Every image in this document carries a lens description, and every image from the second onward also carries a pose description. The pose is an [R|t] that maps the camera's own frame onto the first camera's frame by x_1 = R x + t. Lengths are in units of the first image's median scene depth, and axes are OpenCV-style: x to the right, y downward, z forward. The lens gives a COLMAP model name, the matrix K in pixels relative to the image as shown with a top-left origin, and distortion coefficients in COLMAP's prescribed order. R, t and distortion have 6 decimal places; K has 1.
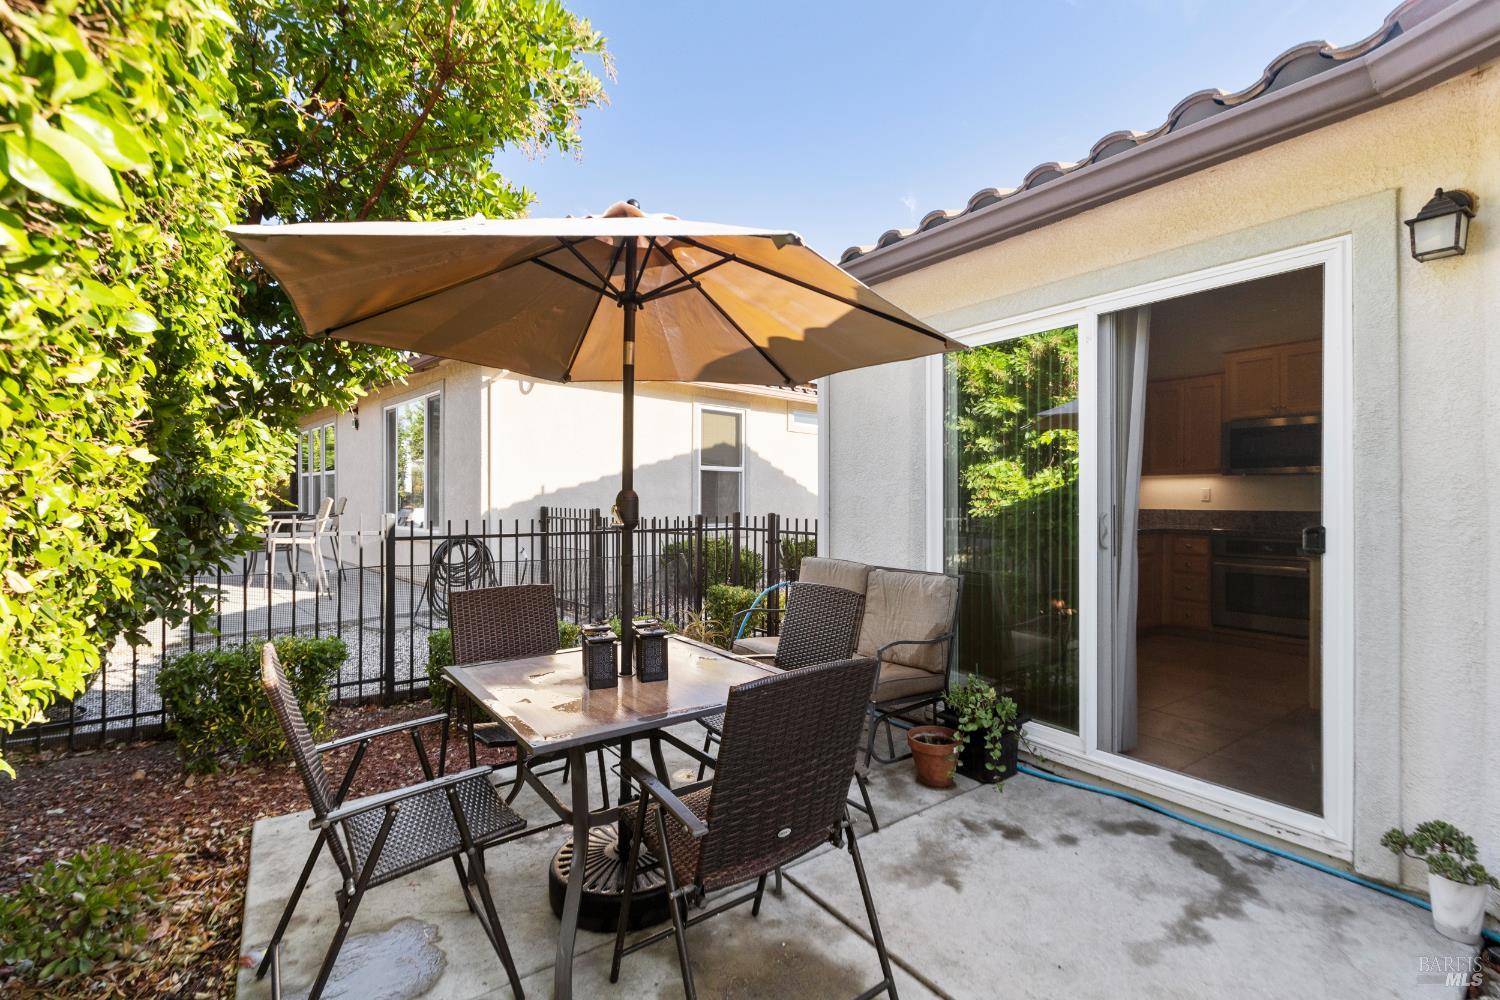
lens RADIAL K [[672.5, 0, 755.9], [0, 672.5, 497.4], [0, 0, 1]] dist [0.000467, -0.000130]
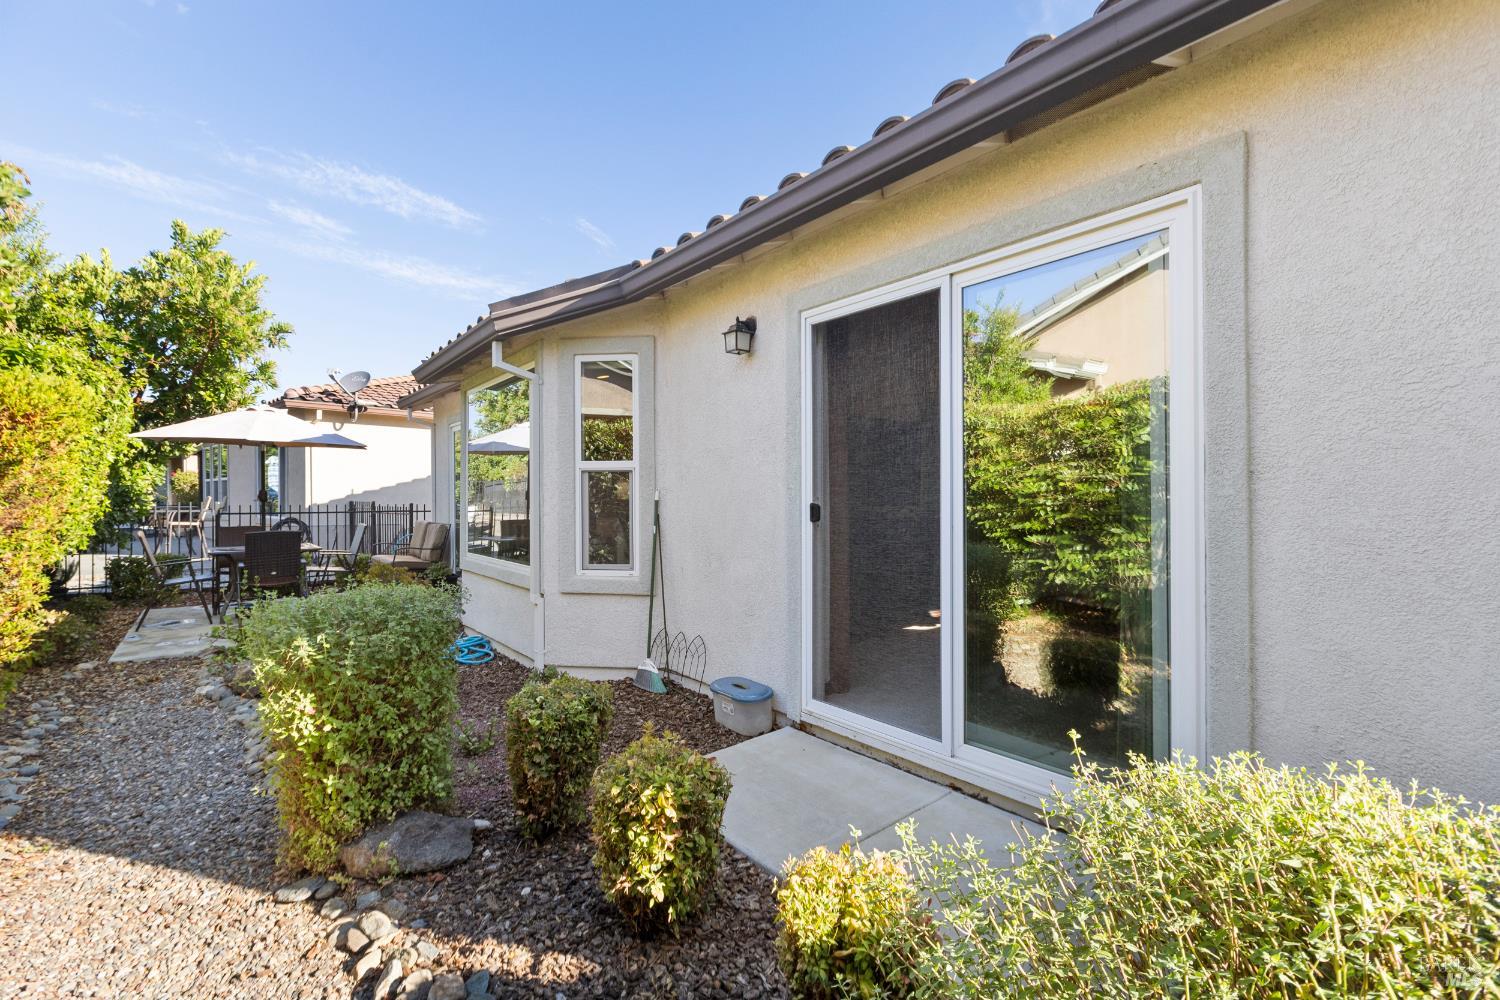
lens RADIAL K [[672.5, 0, 749.6], [0, 672.5, 502.9], [0, 0, 1]] dist [0.000467, -0.000130]
pose [[0.998188, -0.003212, 0.060091, 1.297539], [0.002870, 0.999979, 0.005763, 0.024319], [-0.060108, -0.005580, 0.998176, -1.570719]]
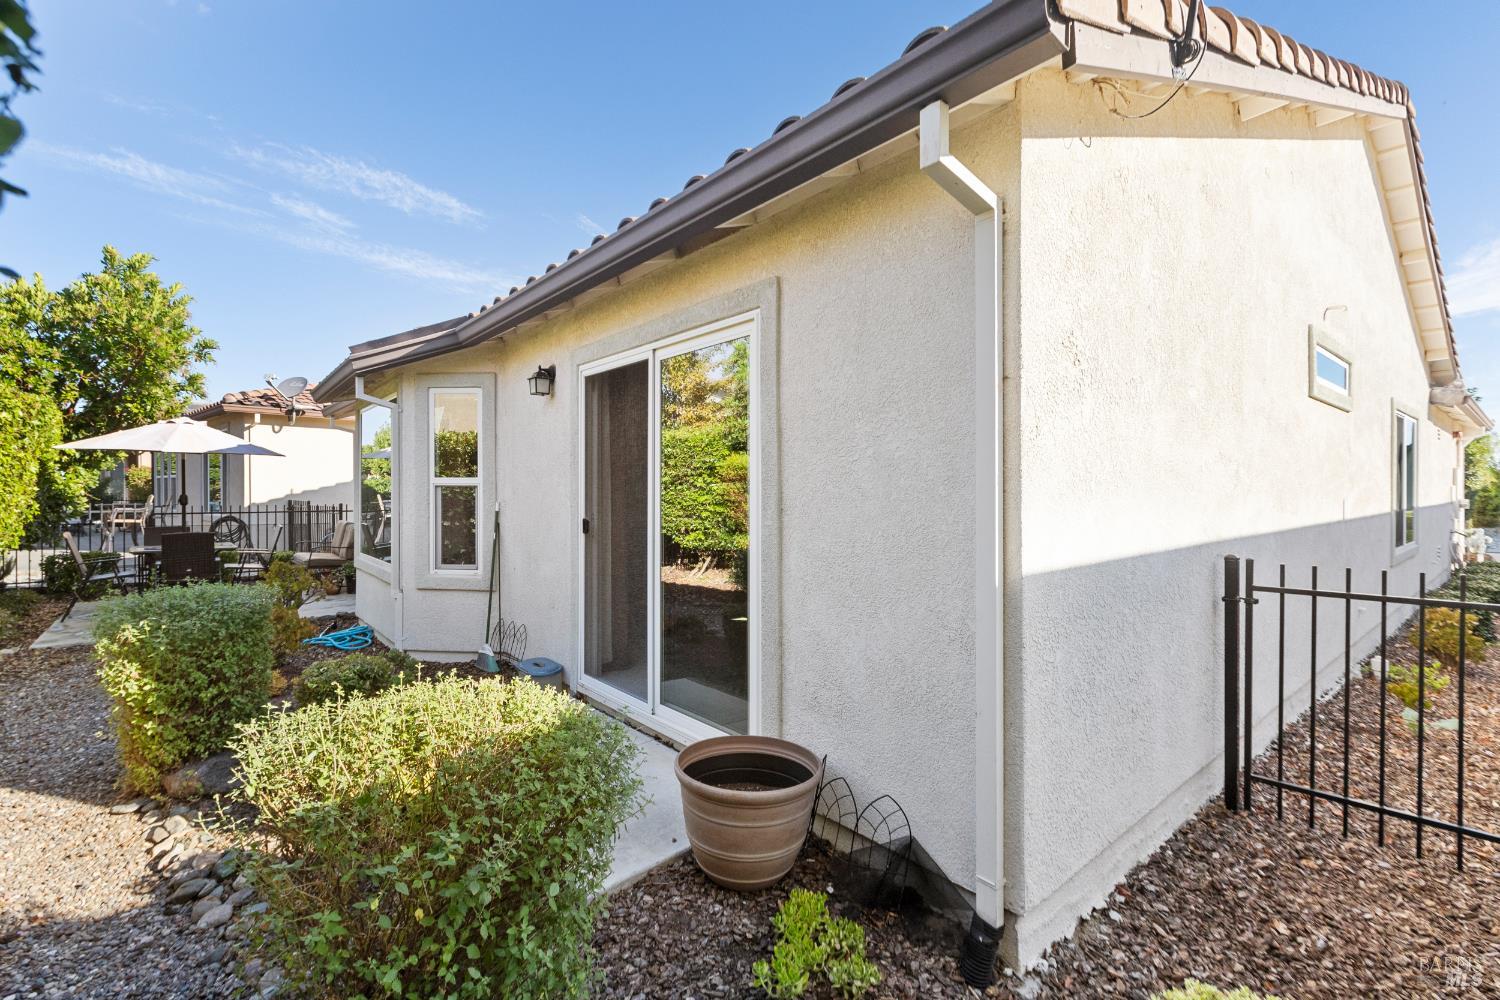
lens RADIAL K [[672.5, 0, 745.1], [0, 672.5, 499.3], [0, 0, 1]] dist [0.000467, -0.000130]
pose [[0.996514, 0.001035, 0.083424, 1.656253], [-0.001859, 0.999950, 0.009794, -0.019747], [-0.083410, -0.009915, 0.996466, -1.866602]]
